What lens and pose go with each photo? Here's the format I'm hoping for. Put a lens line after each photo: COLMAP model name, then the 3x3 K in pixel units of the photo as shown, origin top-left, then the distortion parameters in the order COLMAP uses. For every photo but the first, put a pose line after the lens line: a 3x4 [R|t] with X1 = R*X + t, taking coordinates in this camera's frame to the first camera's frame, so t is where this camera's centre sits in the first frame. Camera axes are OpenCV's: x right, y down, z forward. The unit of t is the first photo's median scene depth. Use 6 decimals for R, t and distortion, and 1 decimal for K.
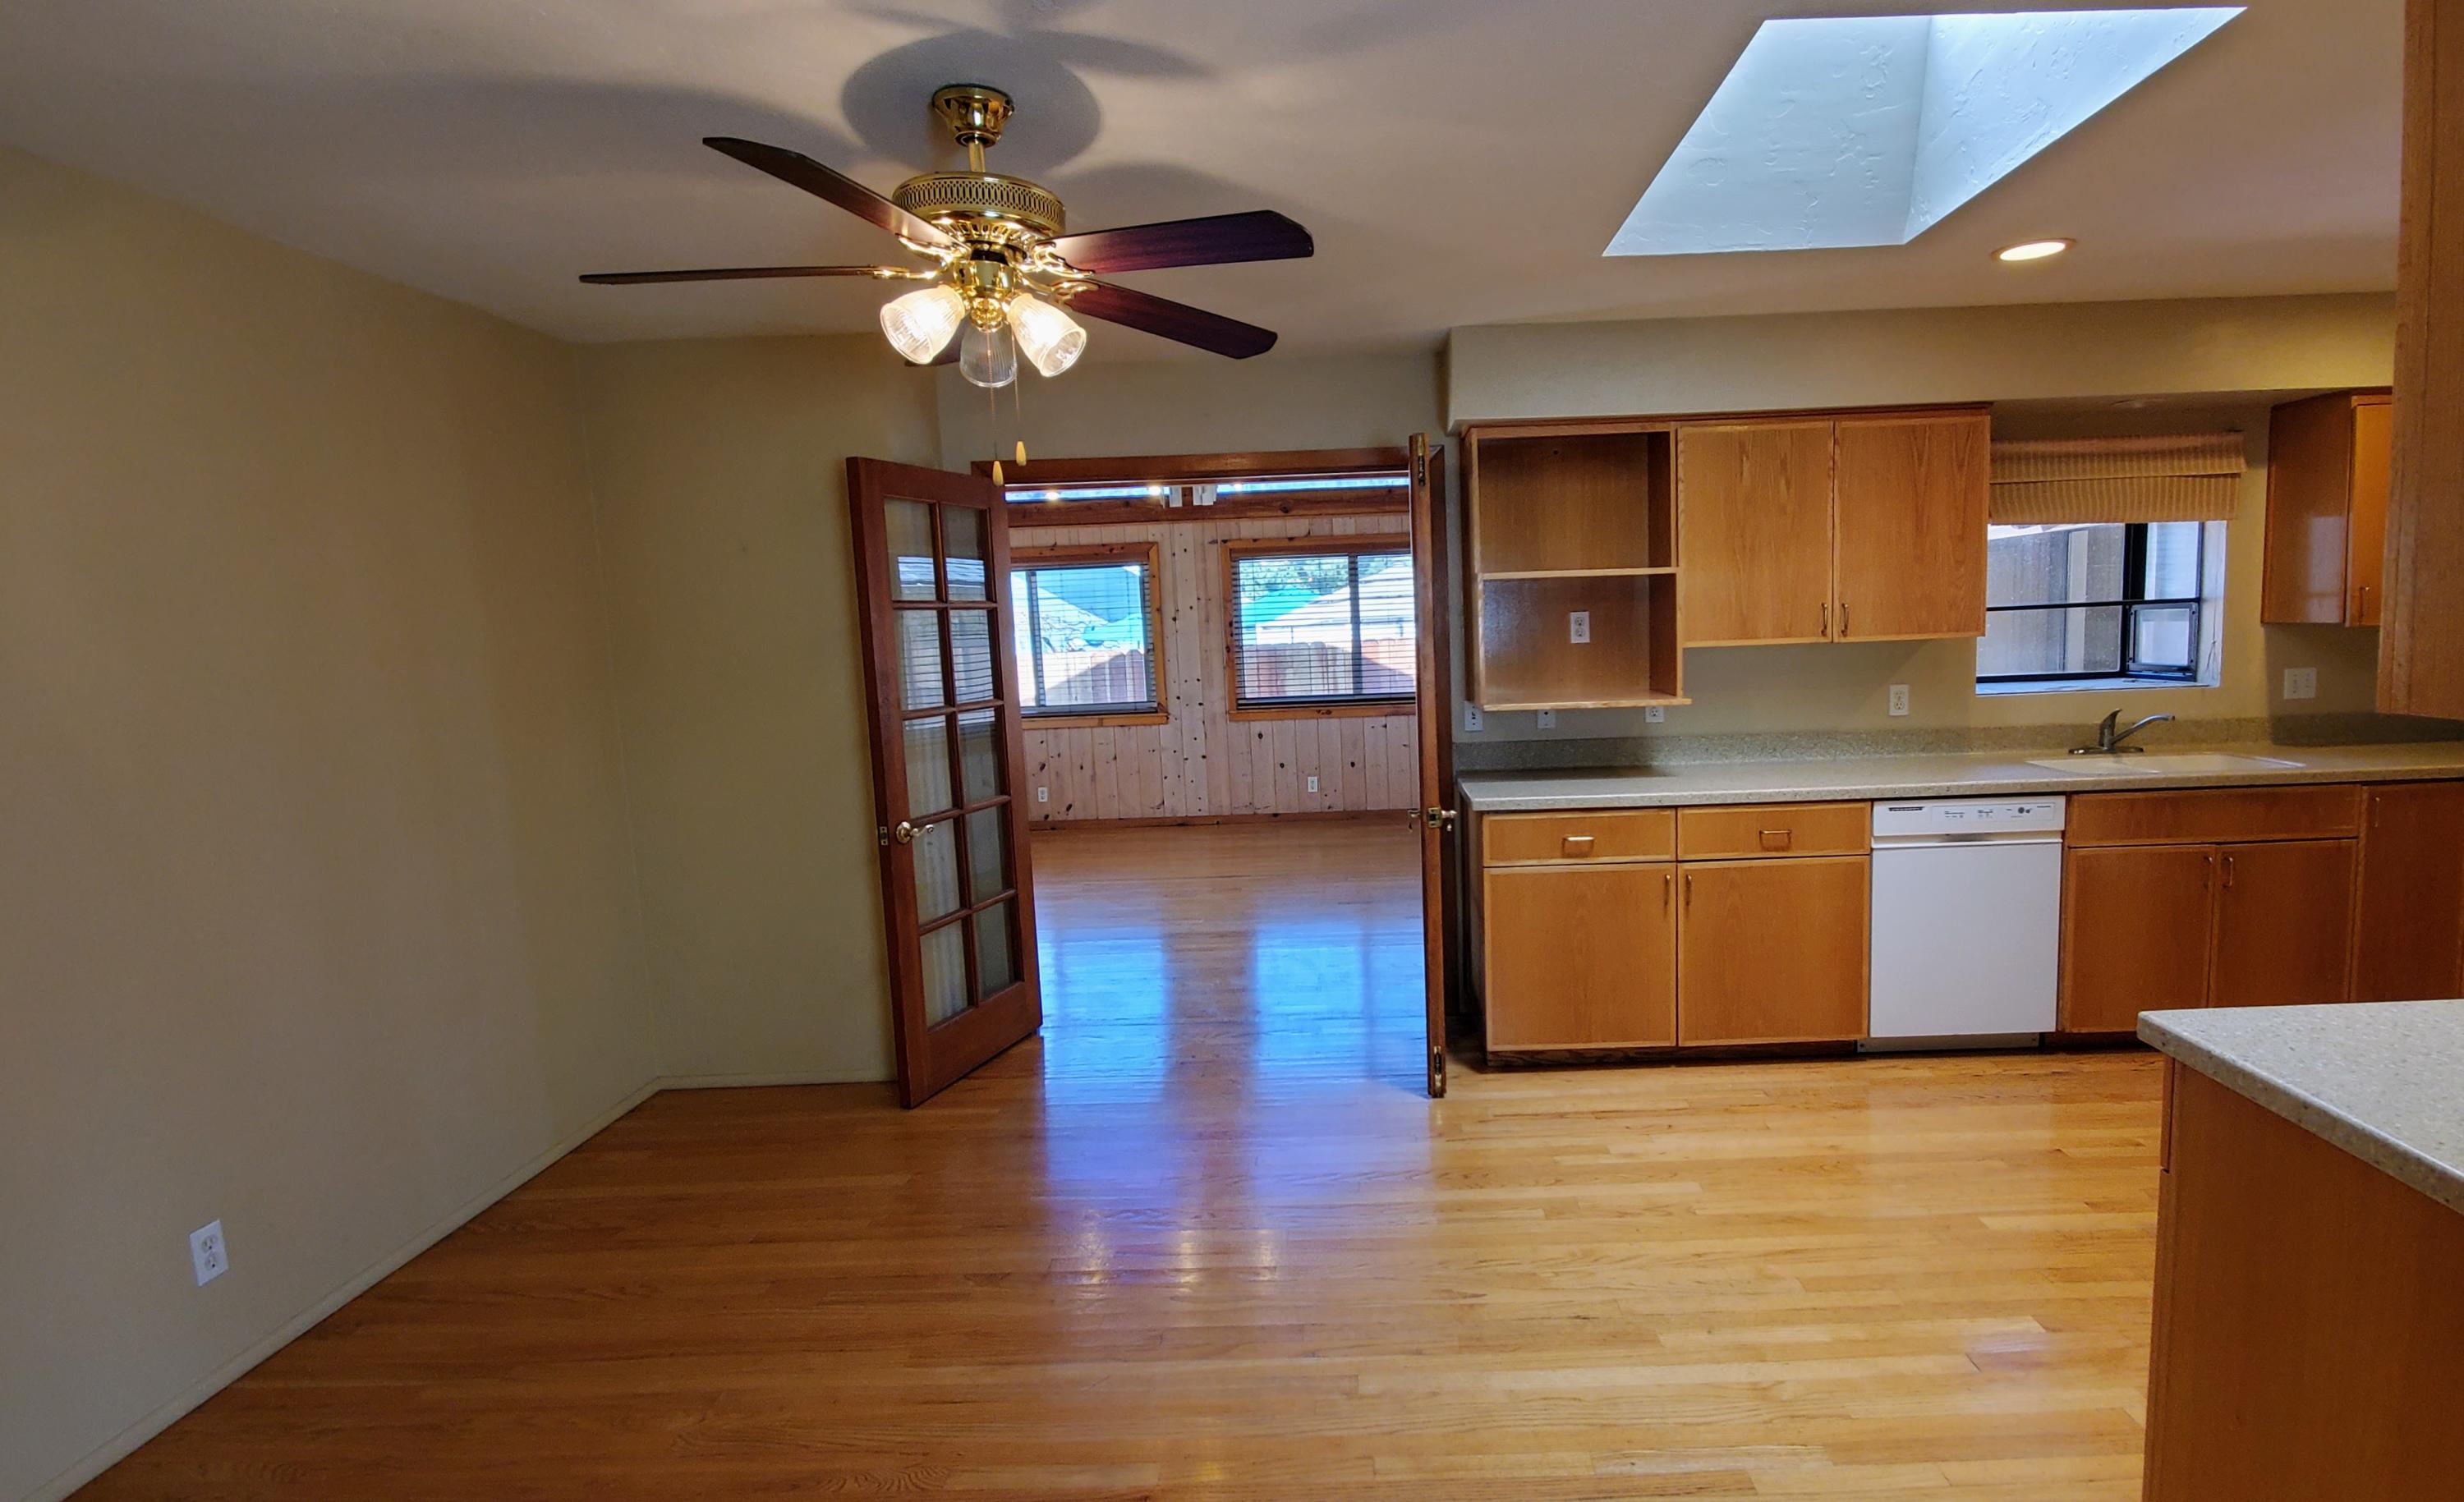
lens RADIAL K [[1168.0, 0, 1337.8], [0, 1168.0, 747.9], [0, 0, 1]] dist [-0.003919, -0.000458]
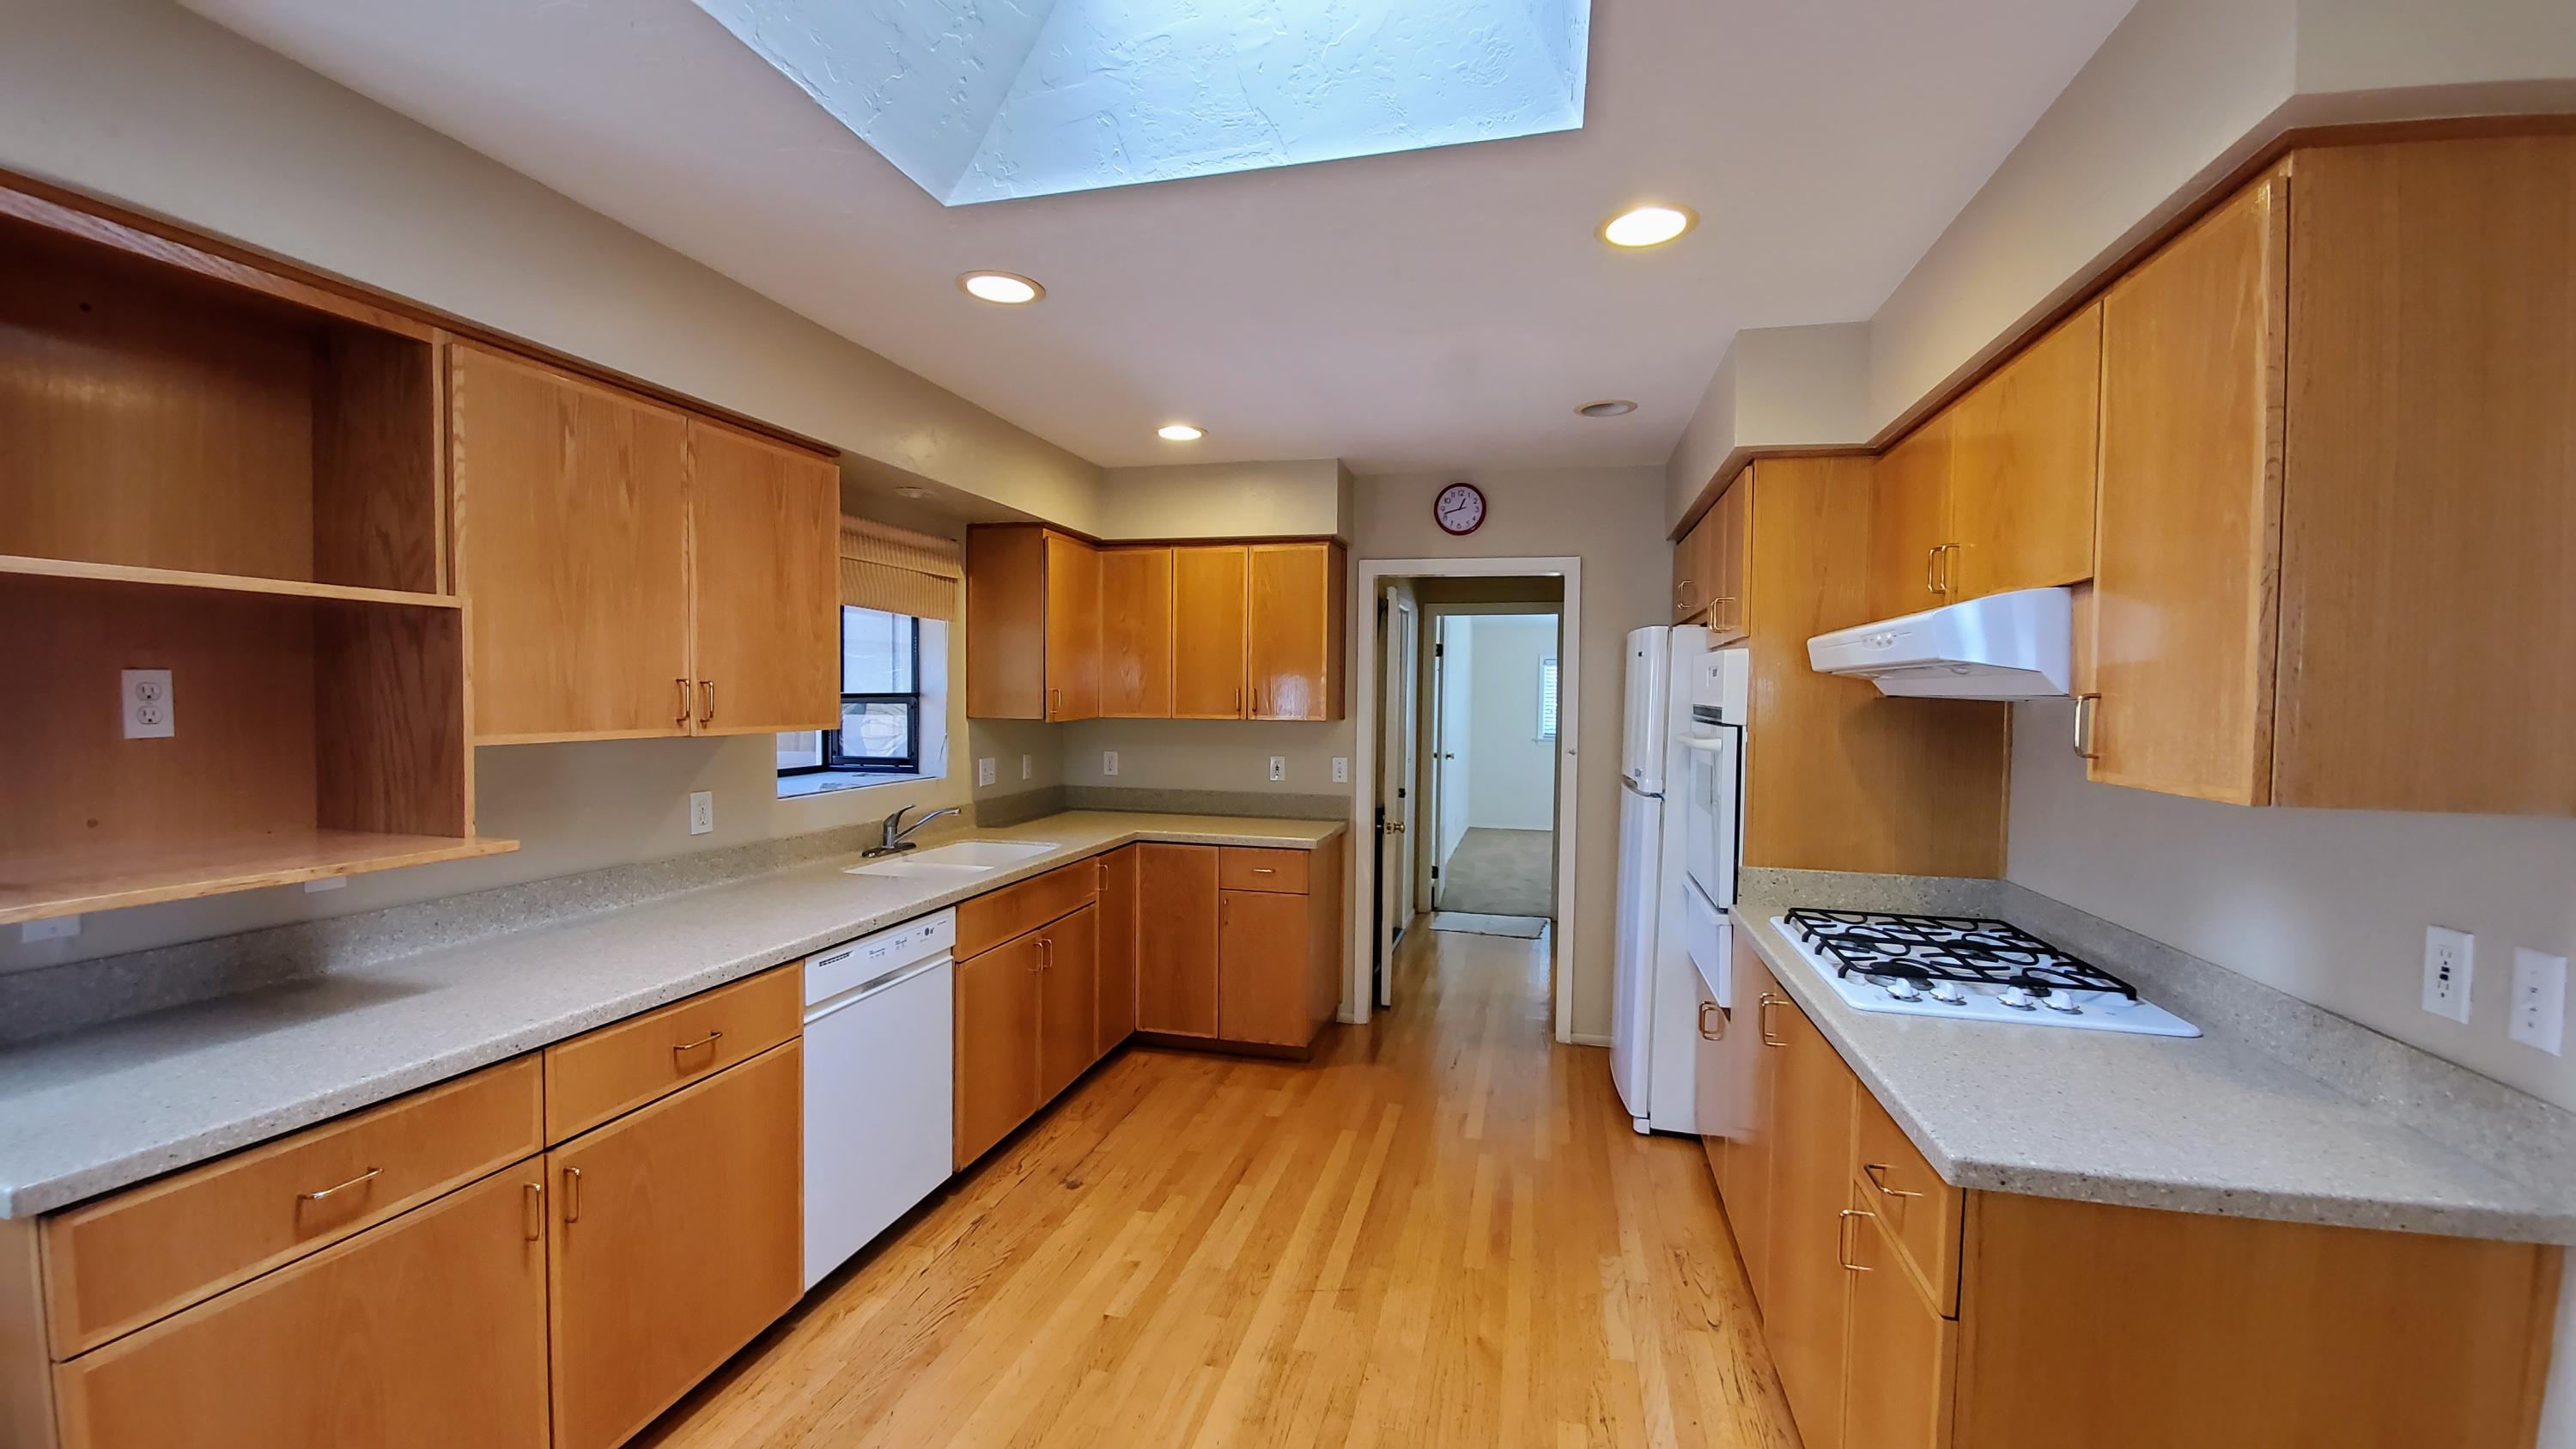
lens RADIAL K [[1019.9, 0, 1287.5], [0, 1019.9, 727.4], [0, 0, 1]] dist [-0.001416, -0.003191]
pose [[0.232660, 0.006749, 0.972535, -0.074536], [0.086253, 0.995892, -0.027545, -0.048207], [-0.968726, 0.090293, 0.231122, 0.514659]]
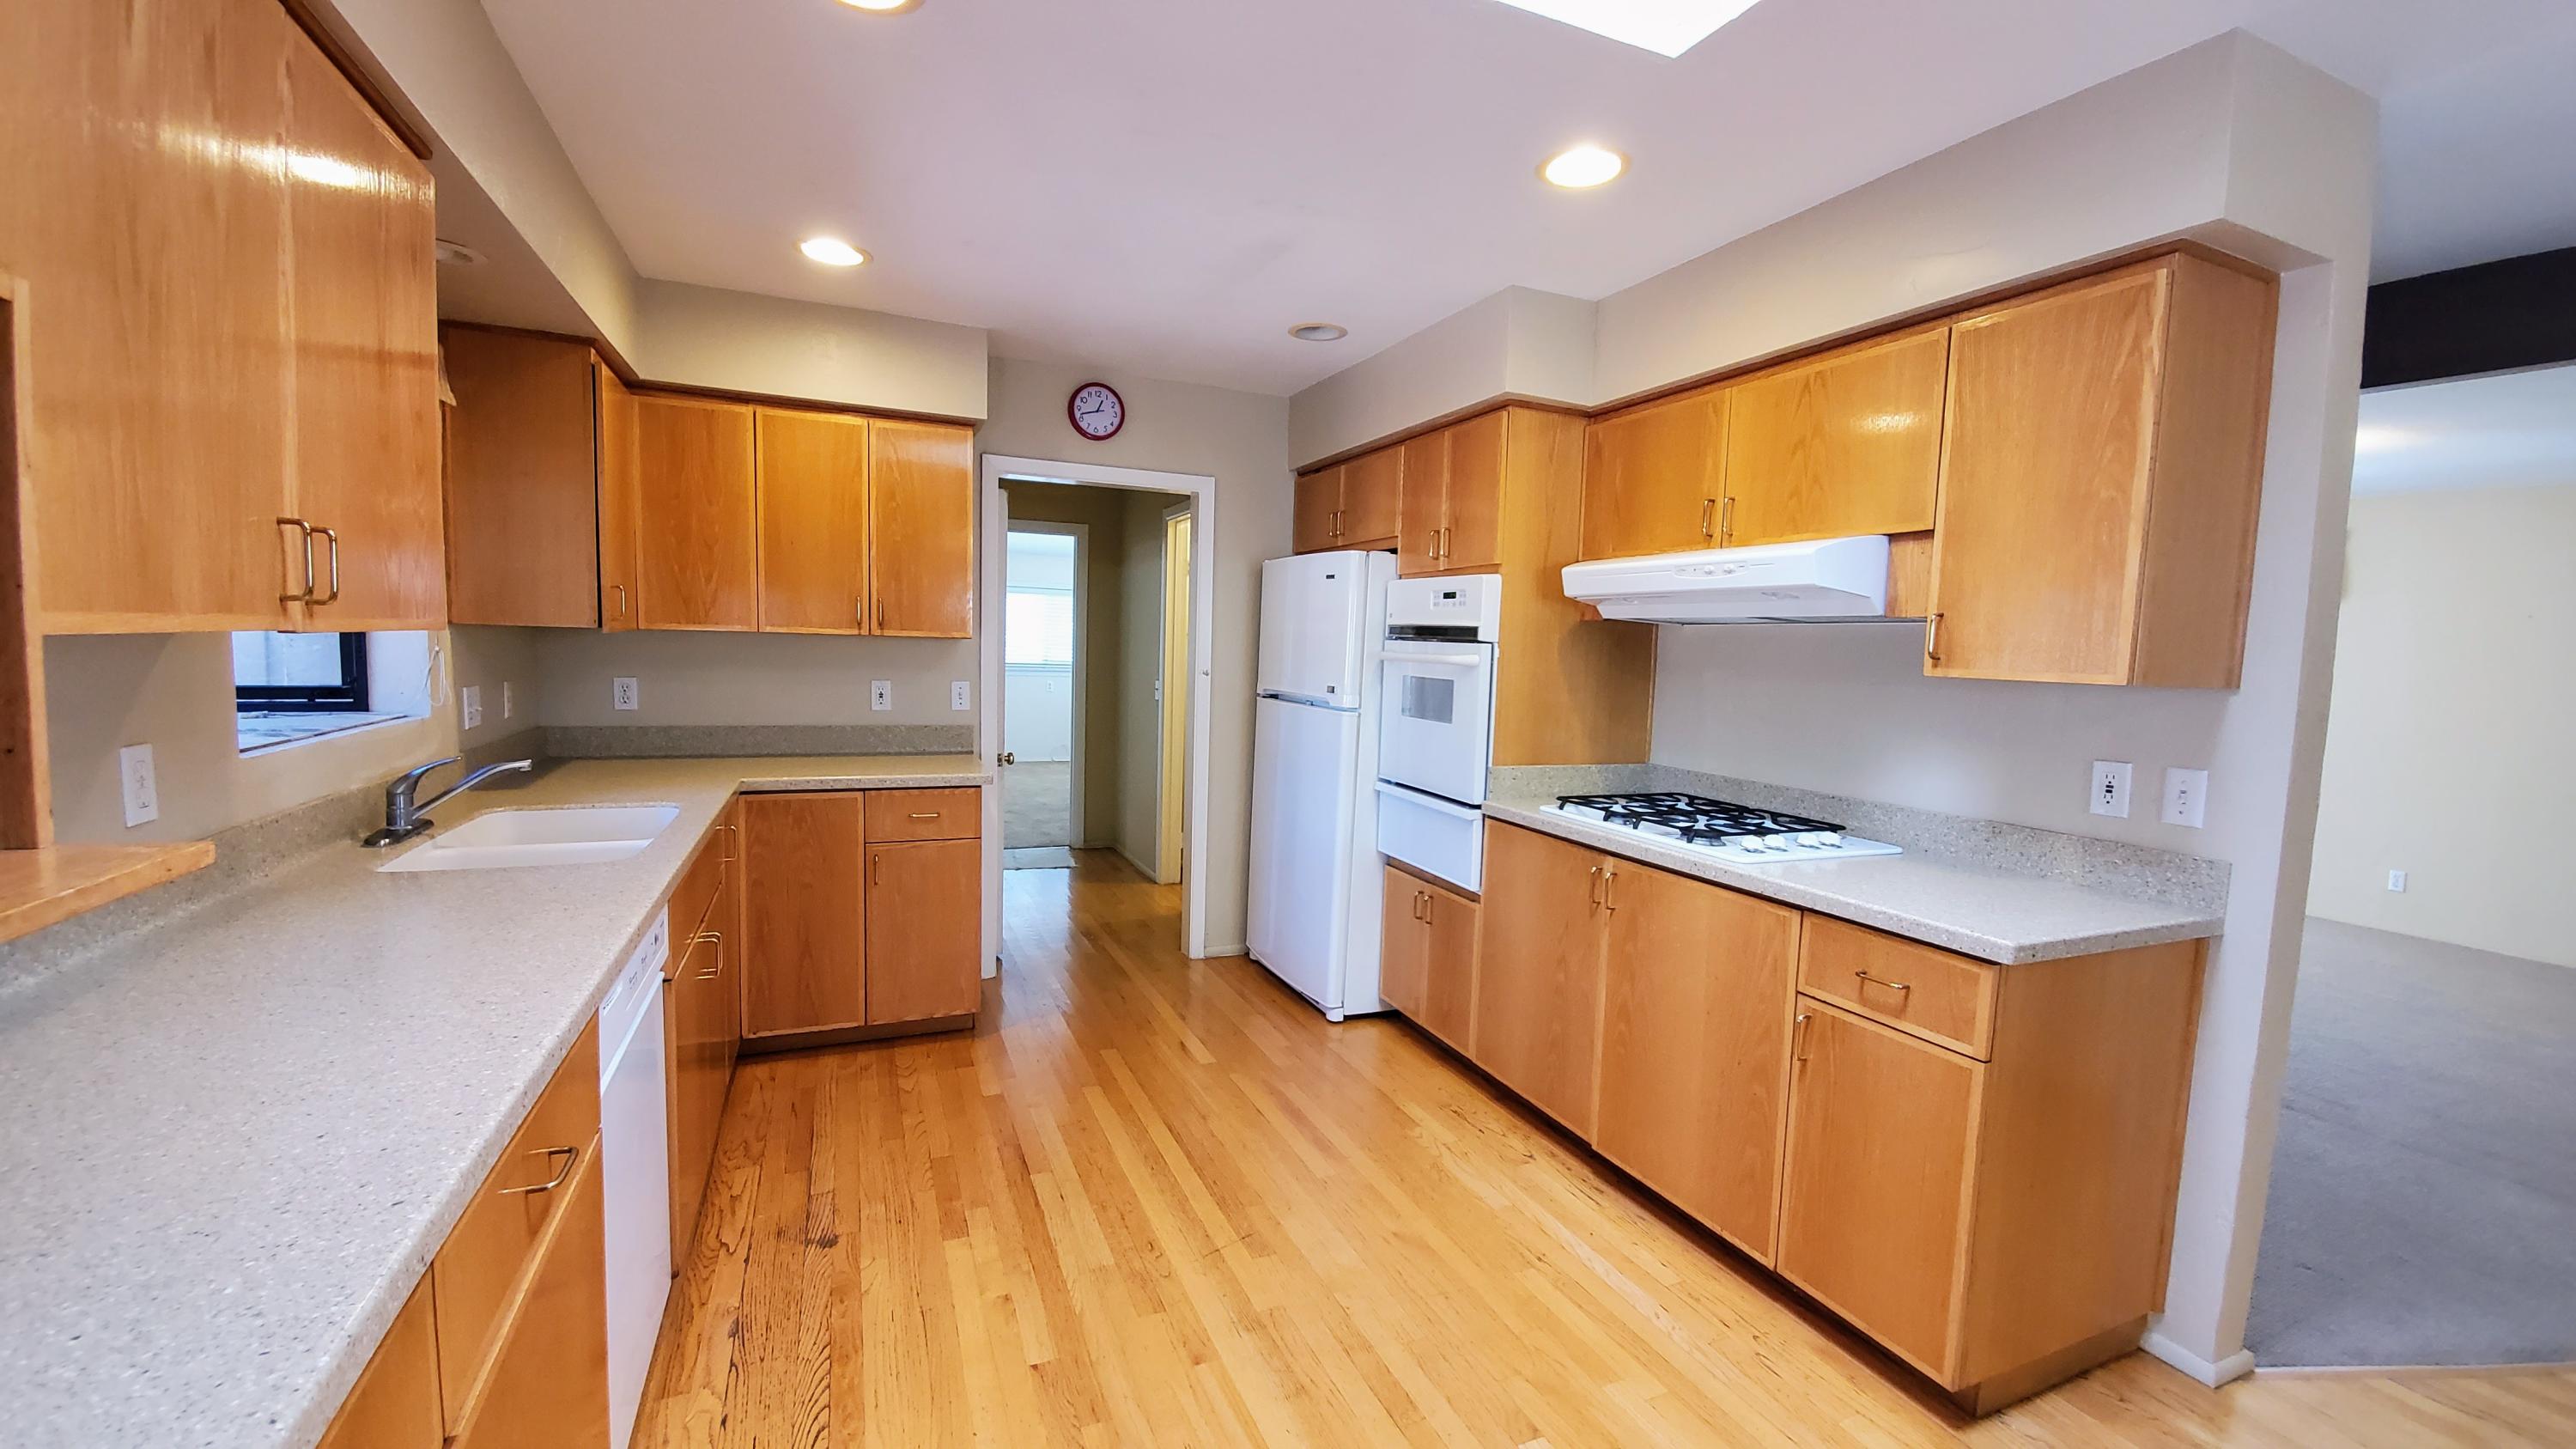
lens RADIAL K [[1019.9, 0, 1274.8], [0, 1019.9, 735.4], [0, 0, 1]] dist [-0.001416, -0.003191]
pose [[-0.407659, -0.059644, 0.911184, 0.018260], [0.082259, 0.991409, 0.101697, -0.064845], [-0.909422, 0.116411, -0.399251, 0.843171]]
